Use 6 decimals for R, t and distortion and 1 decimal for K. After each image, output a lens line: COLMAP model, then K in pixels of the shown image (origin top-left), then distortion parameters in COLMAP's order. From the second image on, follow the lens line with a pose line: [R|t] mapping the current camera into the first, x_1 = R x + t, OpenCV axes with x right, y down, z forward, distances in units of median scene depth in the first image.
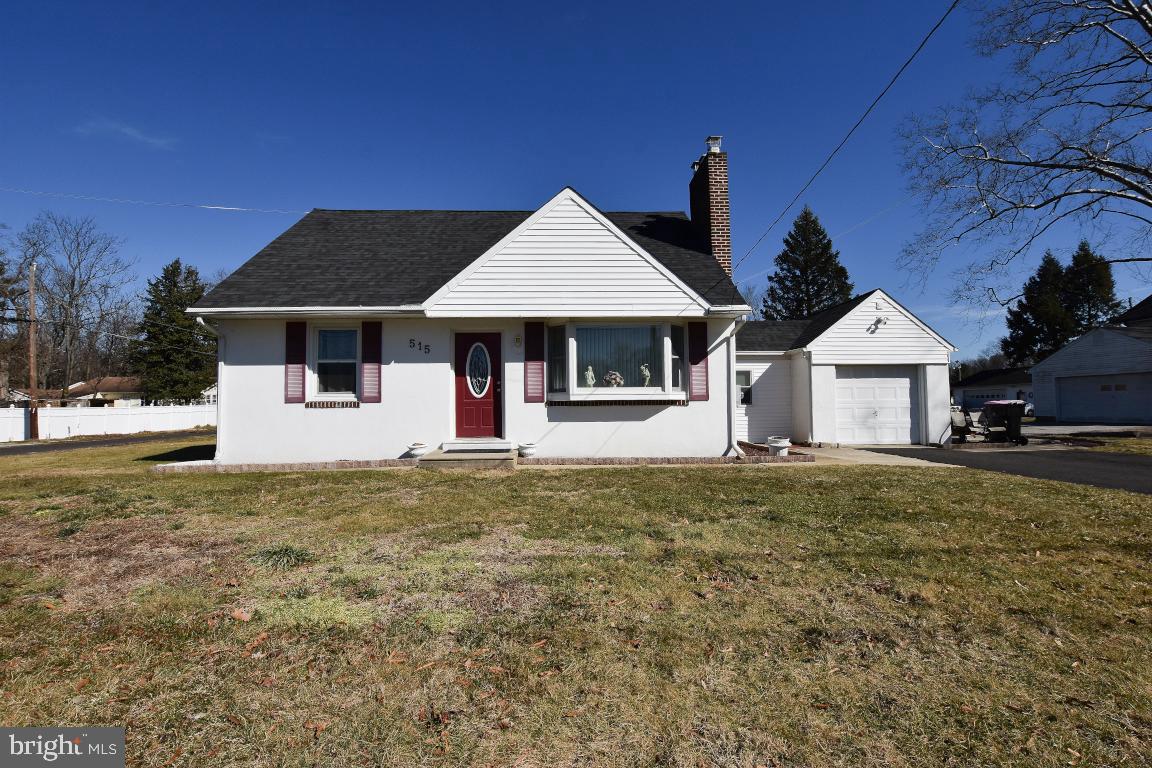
lens RADIAL K [[492.6, 0, 559.1], [0, 492.6, 383.0], [0, 0, 1]] dist [-0.029867, 0.008303]
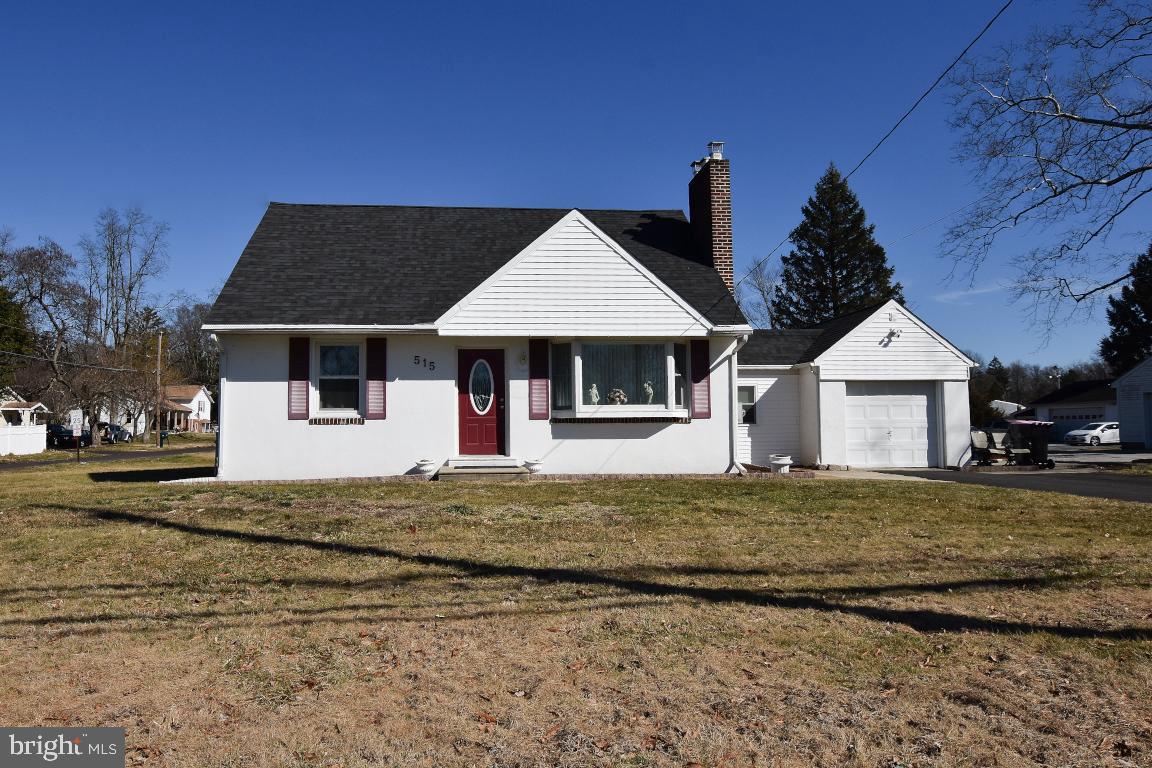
lens RADIAL K [[743.4, 0, 500.3], [0, 743.4, 385.9], [0, 0, 1]] dist [-0.000466, 0.000981]
pose [[0.999411, 0.004338, 0.034041, -0.178034], [-0.003920, 0.999916, -0.012328, -0.009988], [-0.034091, 0.012188, 0.999344, -0.506751]]
